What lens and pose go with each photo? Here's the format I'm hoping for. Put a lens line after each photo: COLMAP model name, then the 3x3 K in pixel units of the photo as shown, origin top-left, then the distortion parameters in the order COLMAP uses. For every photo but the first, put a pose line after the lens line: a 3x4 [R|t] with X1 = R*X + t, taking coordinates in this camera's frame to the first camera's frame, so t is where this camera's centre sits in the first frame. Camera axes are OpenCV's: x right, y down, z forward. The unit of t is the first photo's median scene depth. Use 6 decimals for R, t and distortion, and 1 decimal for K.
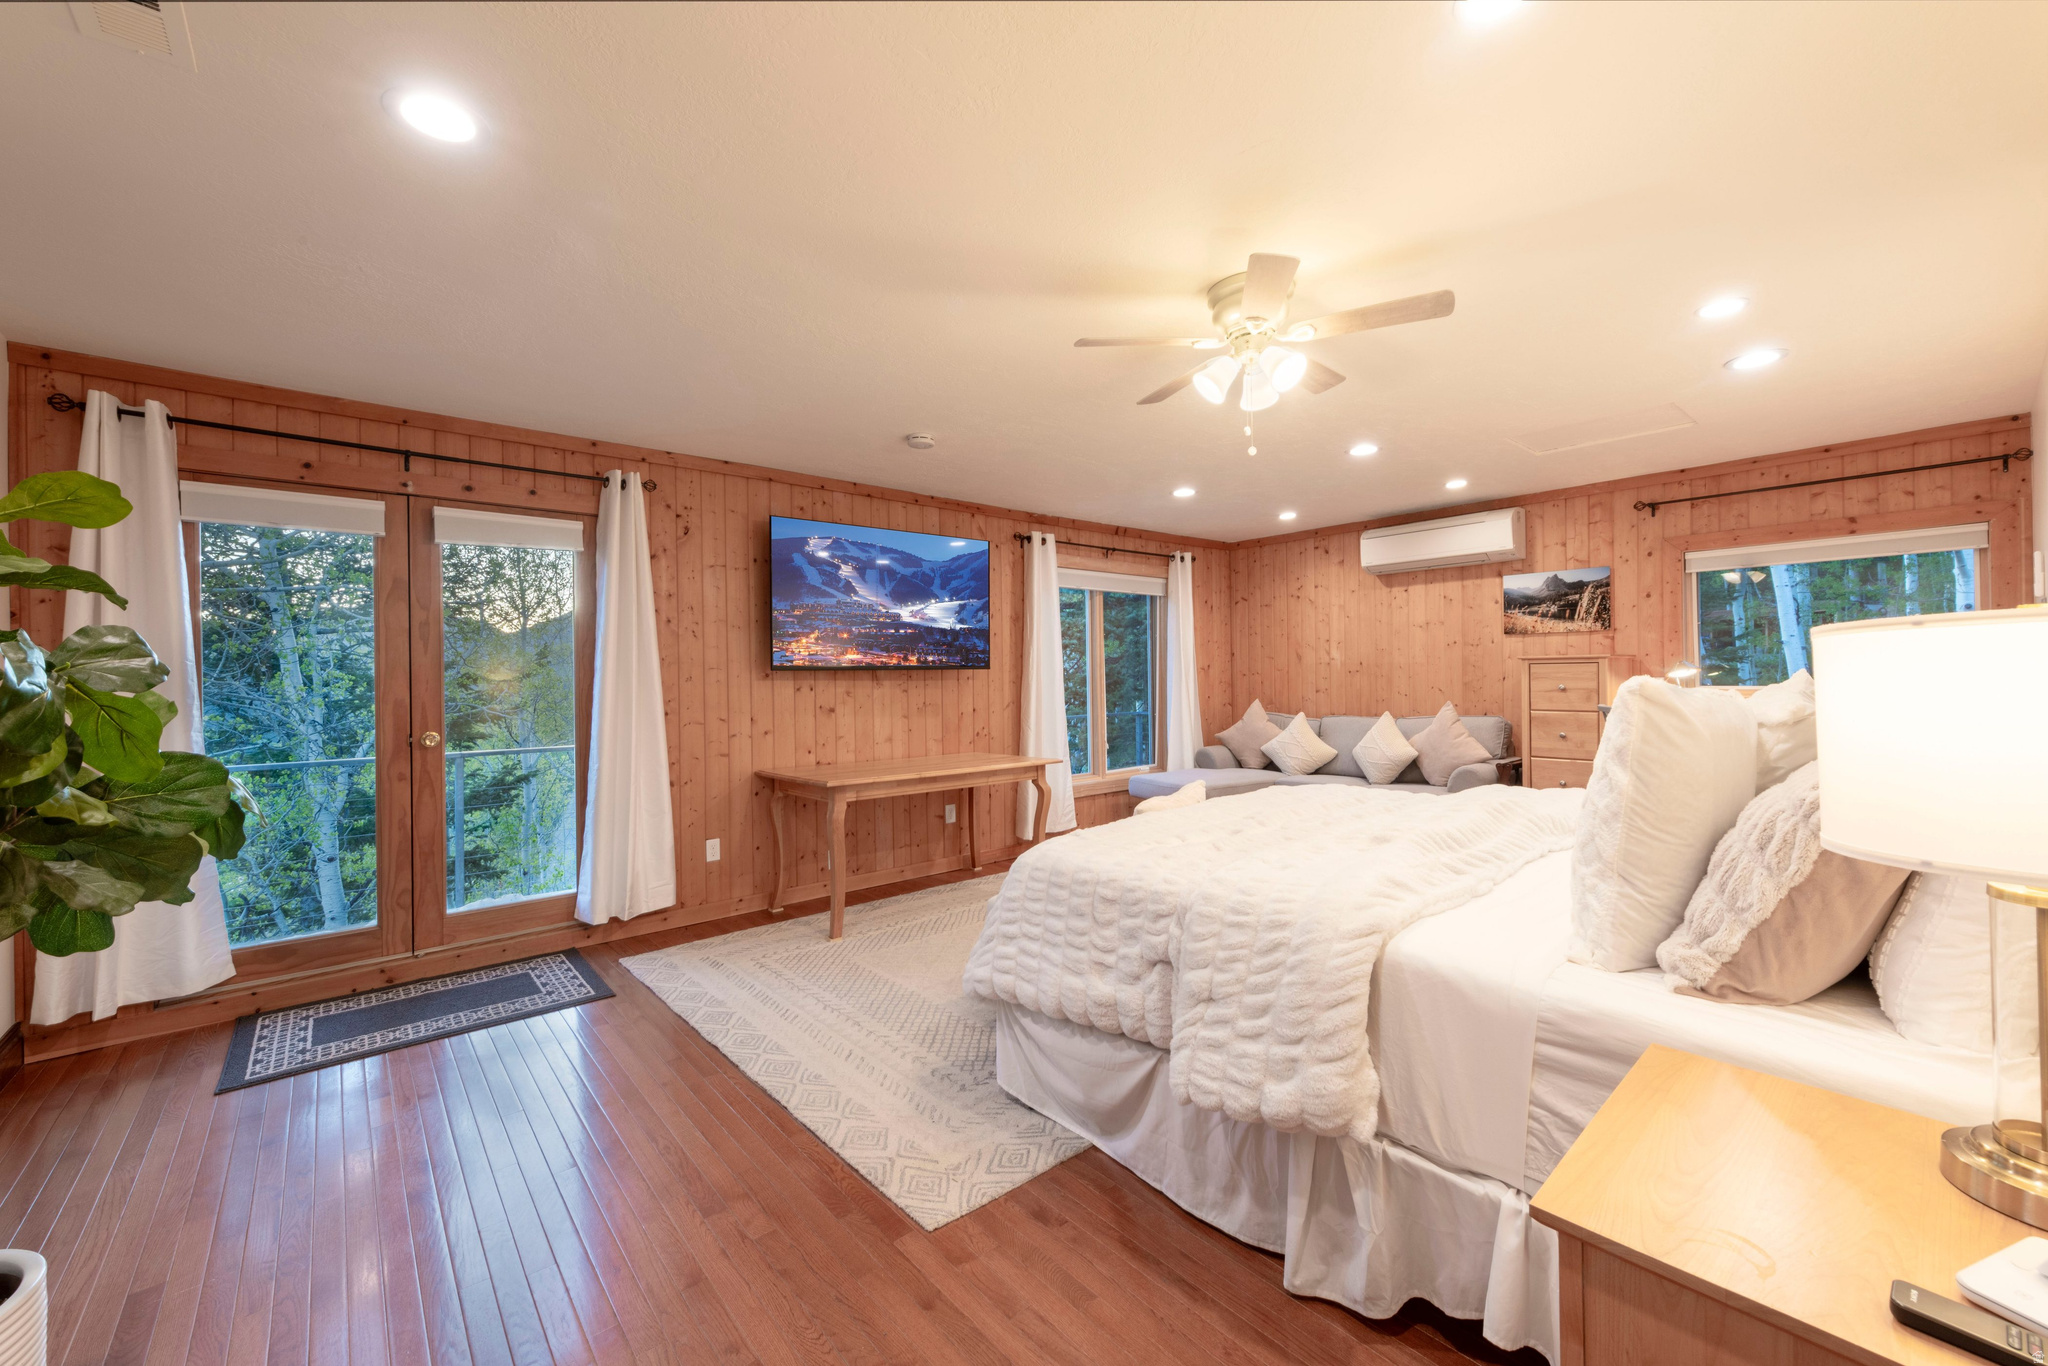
lens RADIAL K [[803.8, 0, 1022.1], [0, 803.8, 683.7], [0, 0, 1]] dist [0.007906, -0.001473]
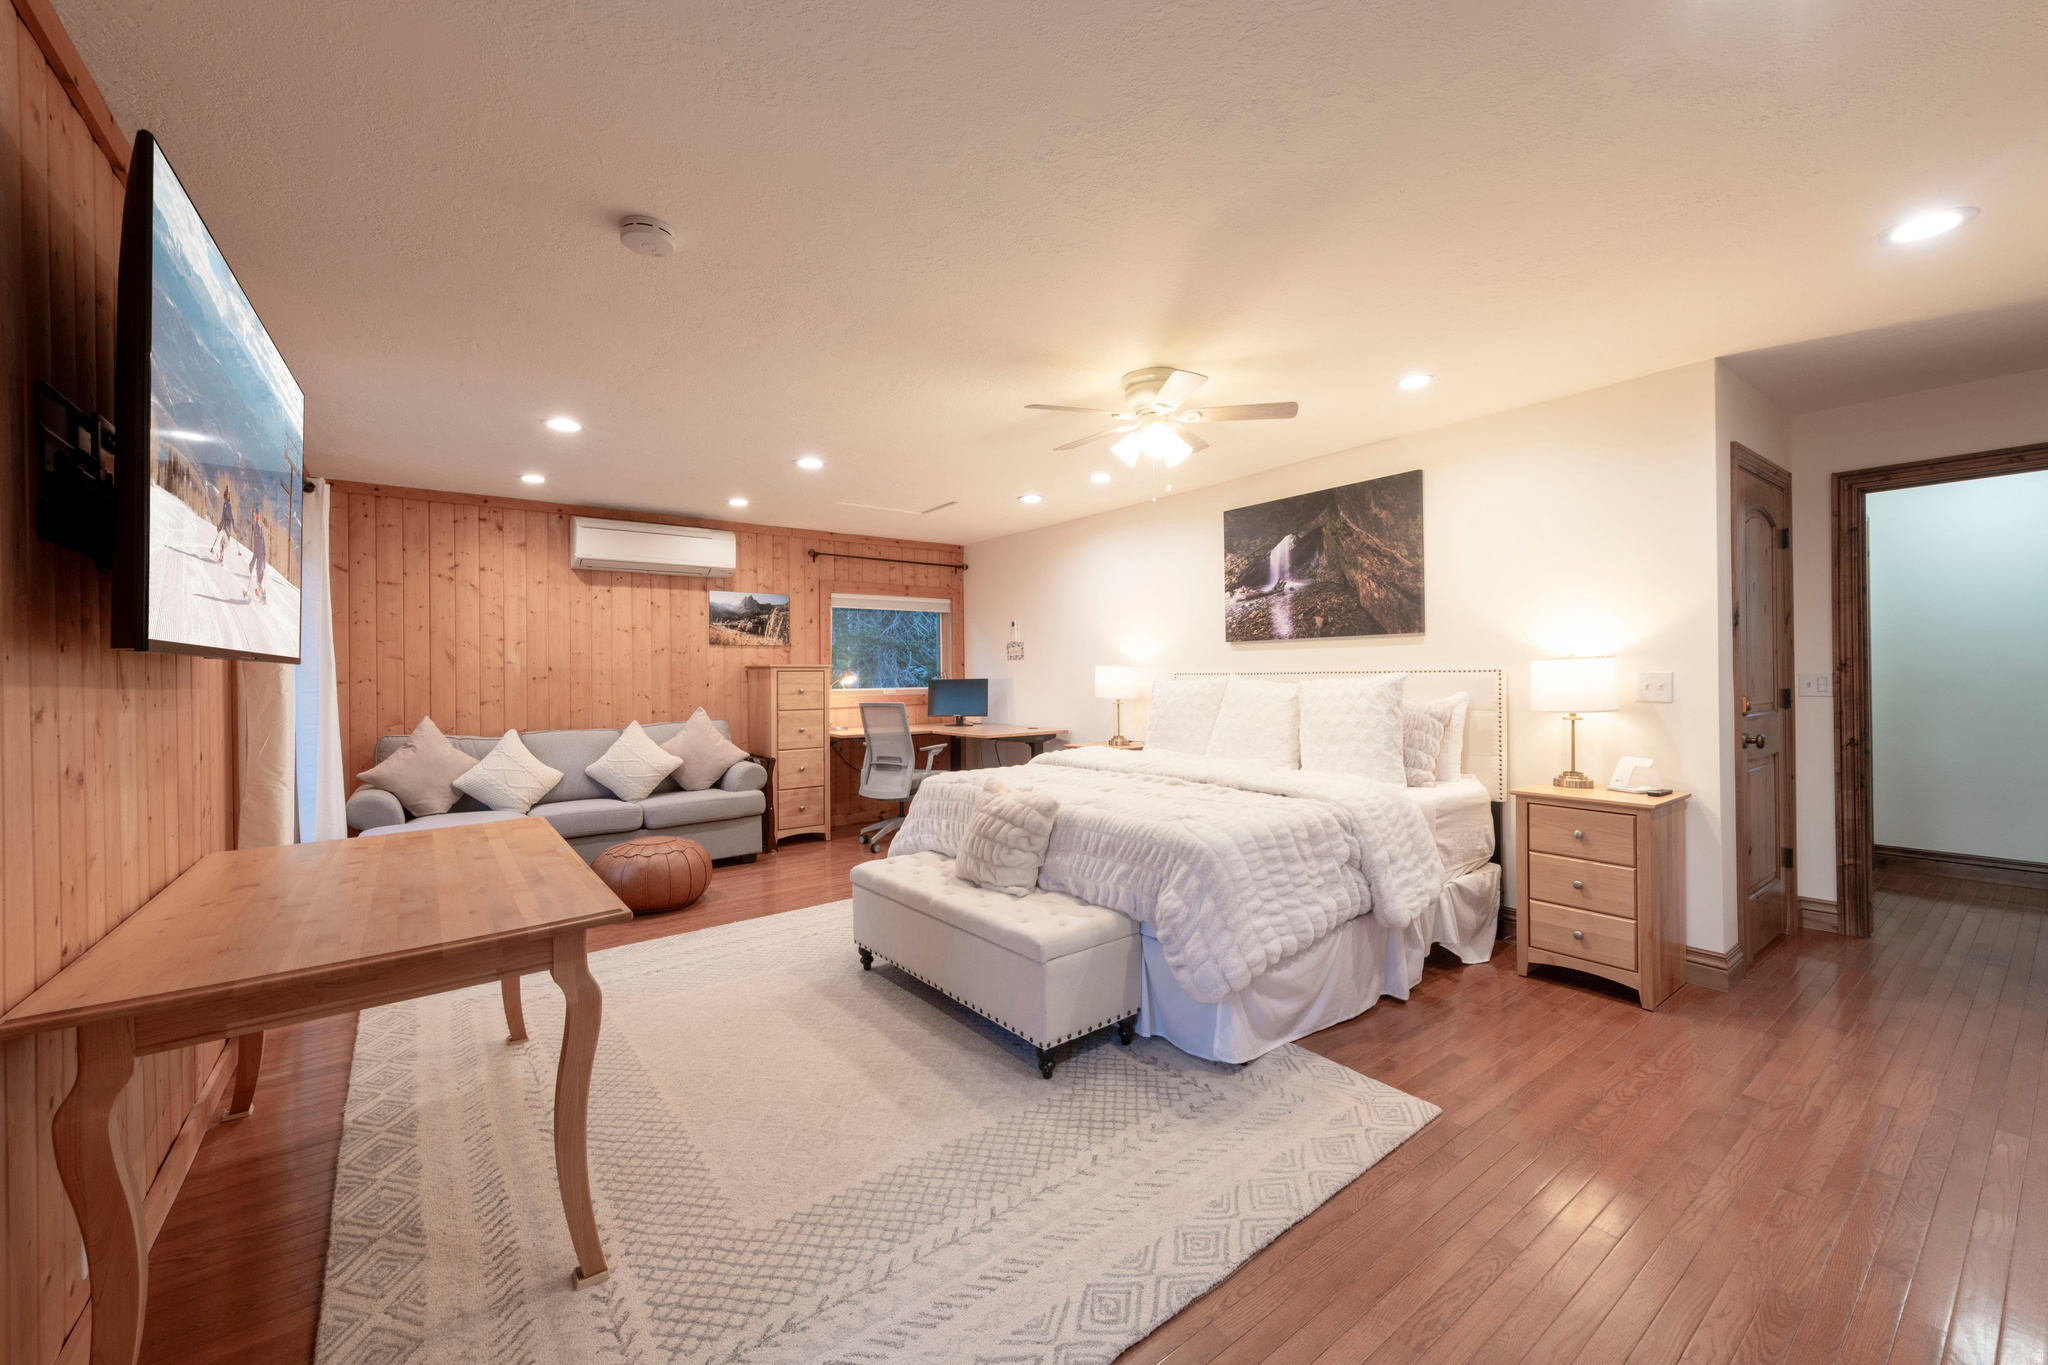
lens RADIAL K [[803.8, 0, 1029.7], [0, 803.8, 672.3], [0, 0, 1]] dist [0.007906, -0.001473]
pose [[0.052553, 0.017391, 0.998467, -0.472790], [0.019002, 0.999650, -0.018411, 0.004957], [-0.998437, 0.019940, 0.052204, 0.525436]]
